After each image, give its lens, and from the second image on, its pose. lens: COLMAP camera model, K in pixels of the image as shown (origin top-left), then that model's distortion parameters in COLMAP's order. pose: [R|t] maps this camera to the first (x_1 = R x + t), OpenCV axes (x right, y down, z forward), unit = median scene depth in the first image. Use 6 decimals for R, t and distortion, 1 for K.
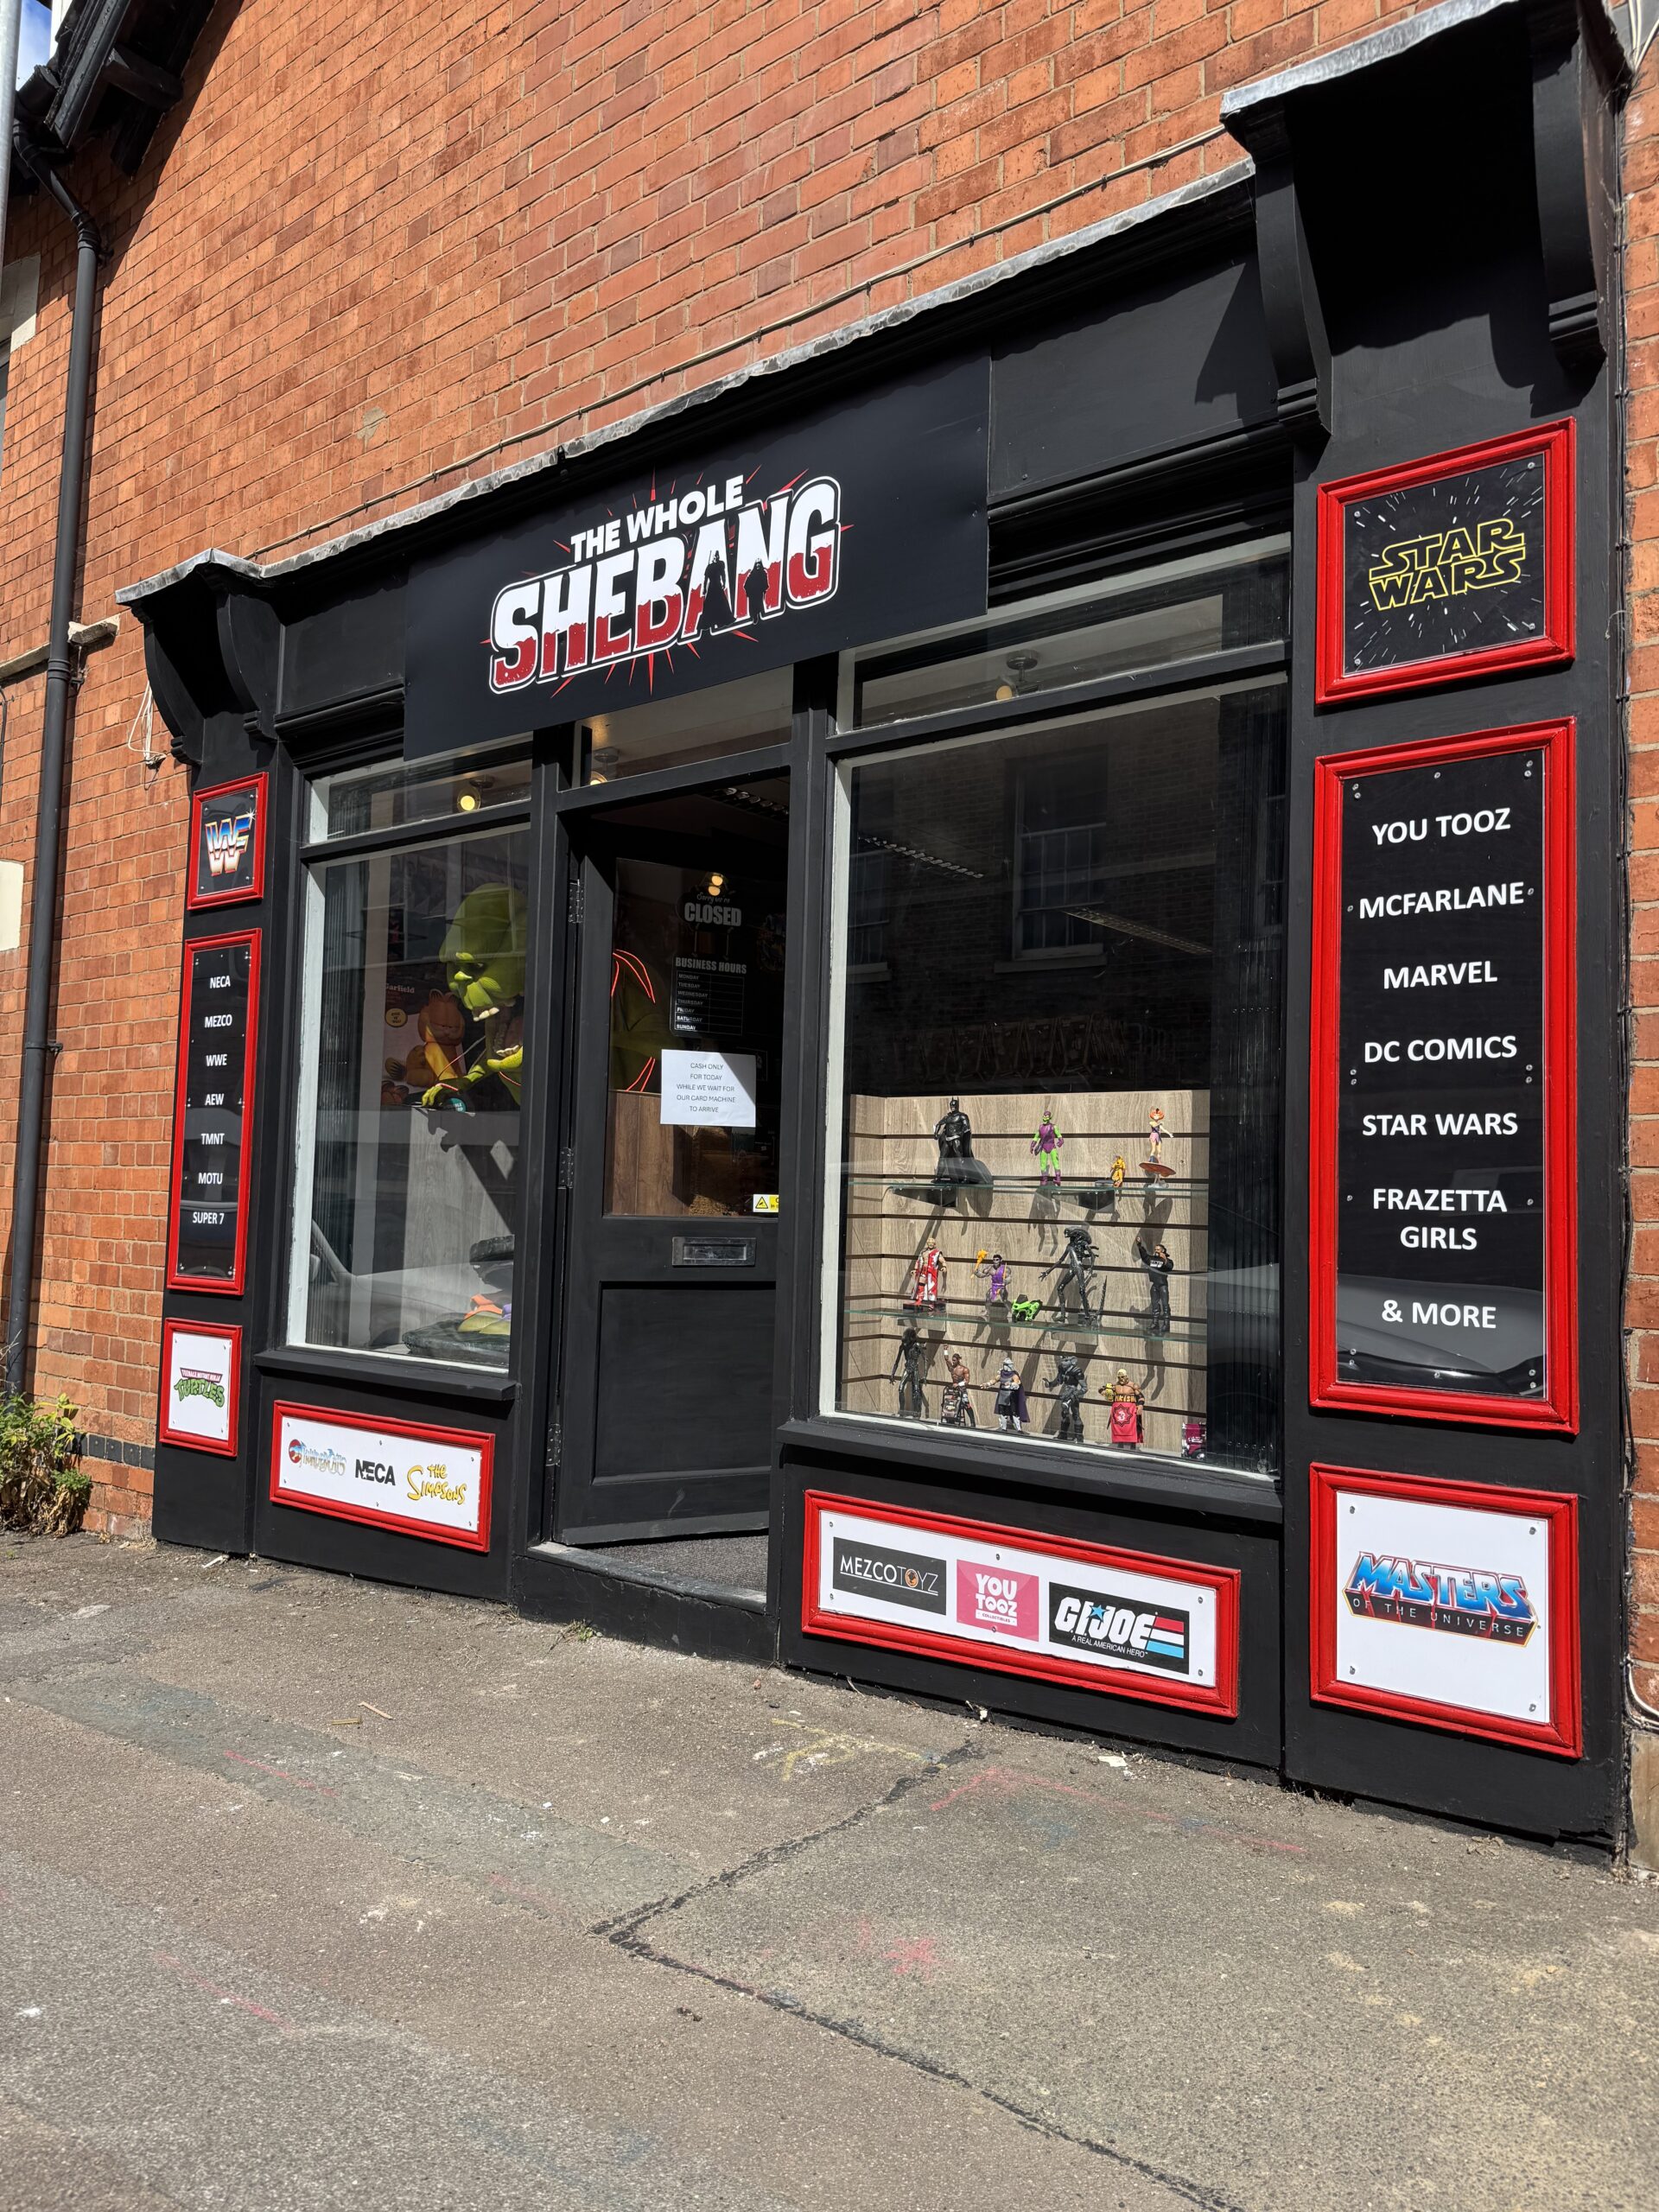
lens RADIAL K [[1523.8, 0, 825.4], [0, 1523.8, 1116.5], [0, 0, 1]] dist [0.002763, -0.019762]
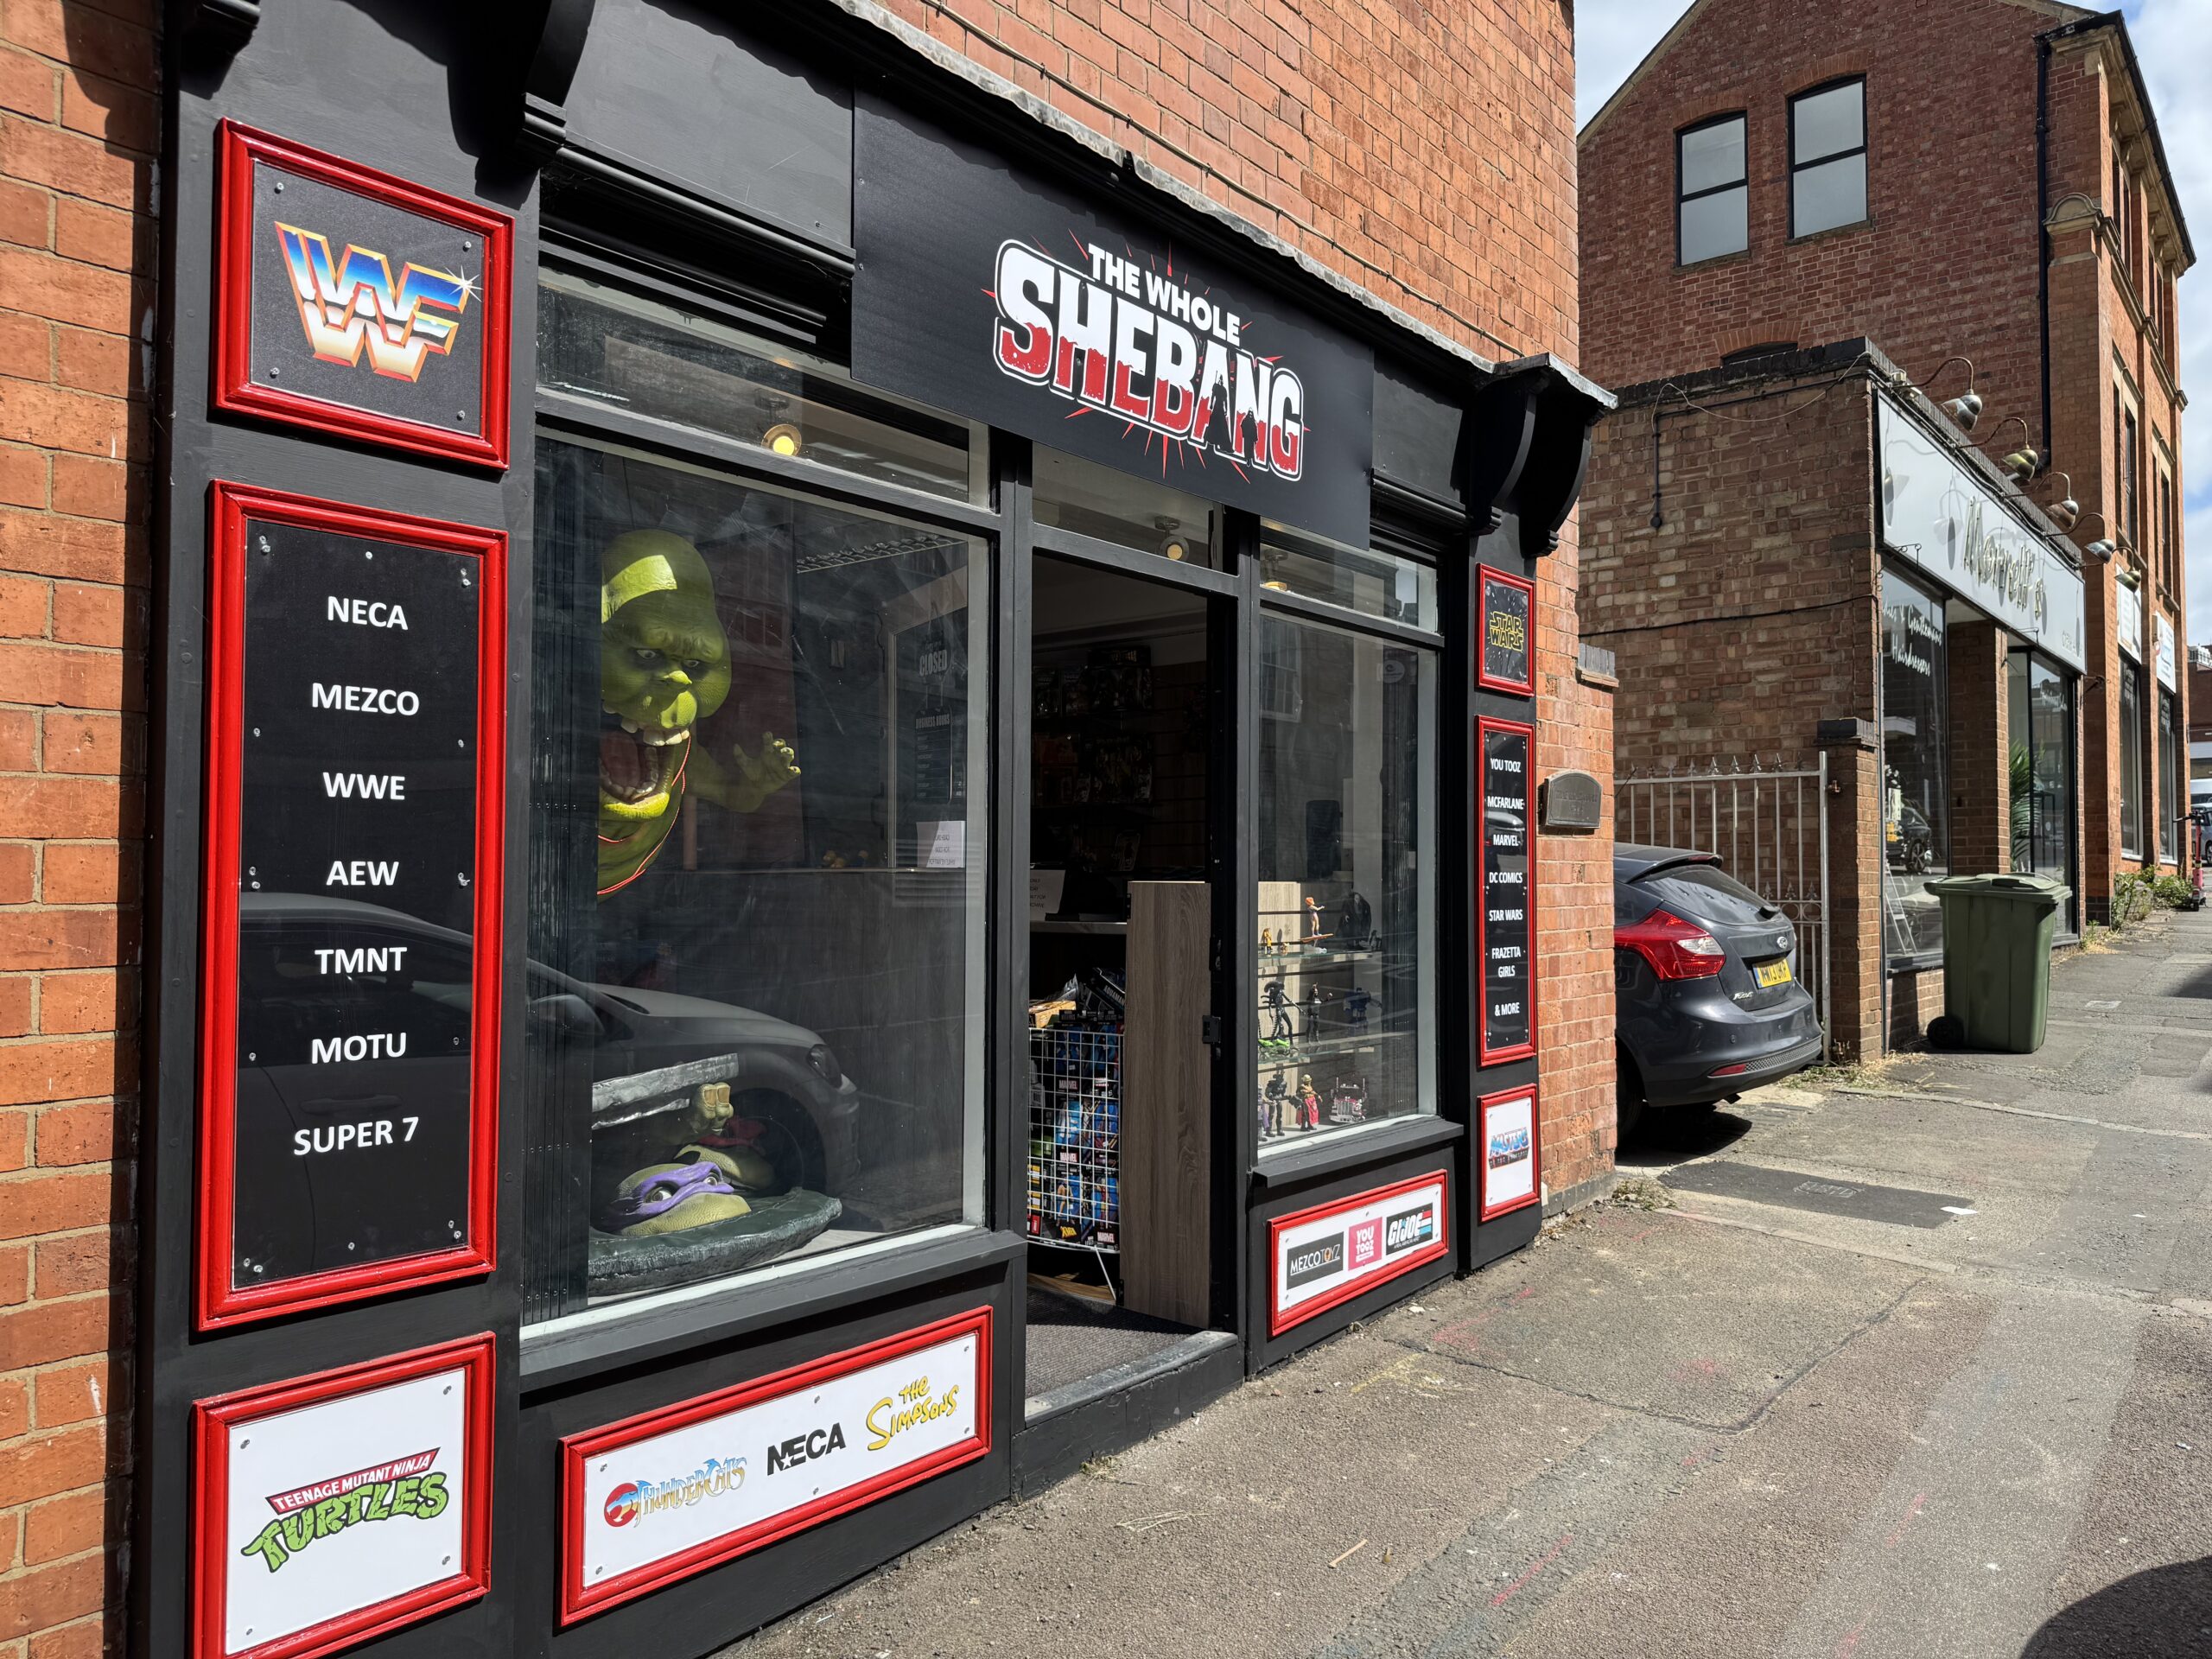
lens RADIAL K [[1523.8, 0, 1107.1], [0, 1523.8, 835.2], [0, 0, 1]] dist [0.002763, -0.019762]
pose [[0.033861, -0.002737, 0.999423, -1.085447], [-0.066515, 0.997773, 0.004986, -0.050942], [-0.997211, -0.066645, 0.033603, 0.982877]]
